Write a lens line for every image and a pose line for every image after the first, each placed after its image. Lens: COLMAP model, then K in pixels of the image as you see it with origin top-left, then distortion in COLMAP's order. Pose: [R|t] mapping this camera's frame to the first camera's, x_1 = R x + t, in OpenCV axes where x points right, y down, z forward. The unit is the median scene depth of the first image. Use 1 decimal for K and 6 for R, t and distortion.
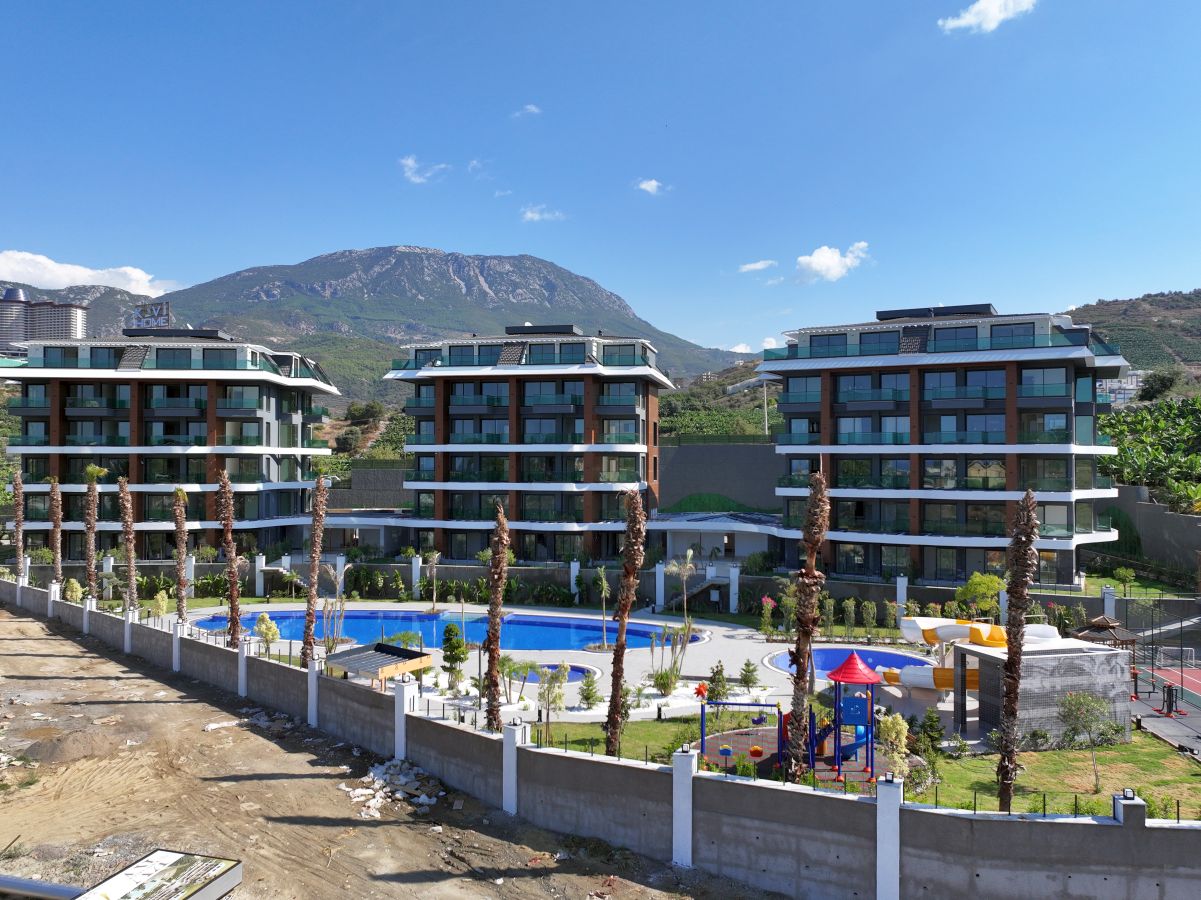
lens RADIAL K [[951.8, 0, 602.4], [0, 951.8, 447.4], [0, 0, 1]] dist [0.002331, 0.004383]
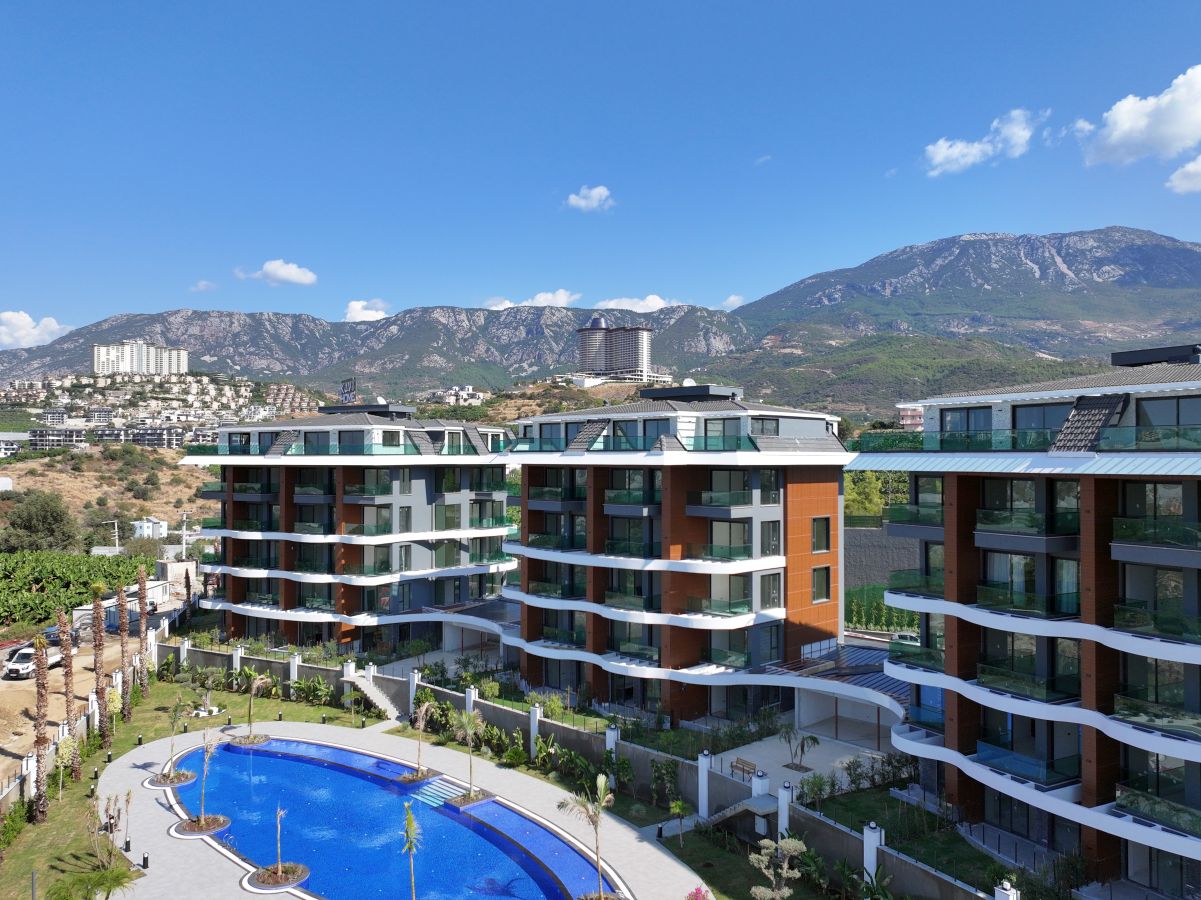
lens RADIAL K [[951.8, 0, 602.4], [0, 951.8, 447.4], [0, 0, 1]] dist [0.002331, 0.004383]
pose [[0.836871, -0.007318, -0.547351, 0.318862], [0.008087, 0.999967, -0.001005, -0.082588], [0.547340, -0.003585, 0.836903, 0.338617]]
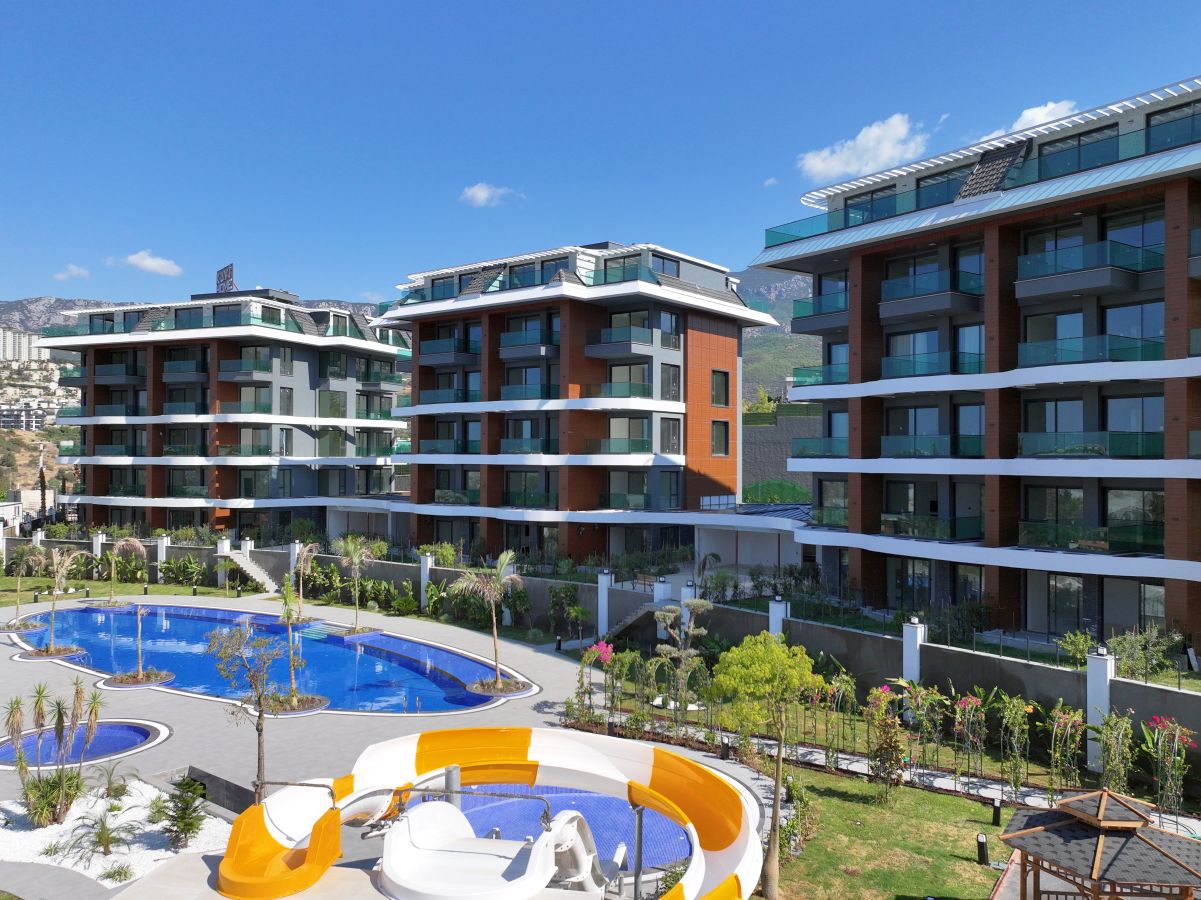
lens RADIAL K [[951.8, 0, 602.4], [0, 951.8, 447.4], [0, 0, 1]] dist [0.002331, 0.004383]
pose [[0.894109, -0.003595, -0.447834, 0.301706], [0.003721, 0.999993, -0.000598, 0.030671], [0.447833, -0.001132, 0.894116, 0.356899]]
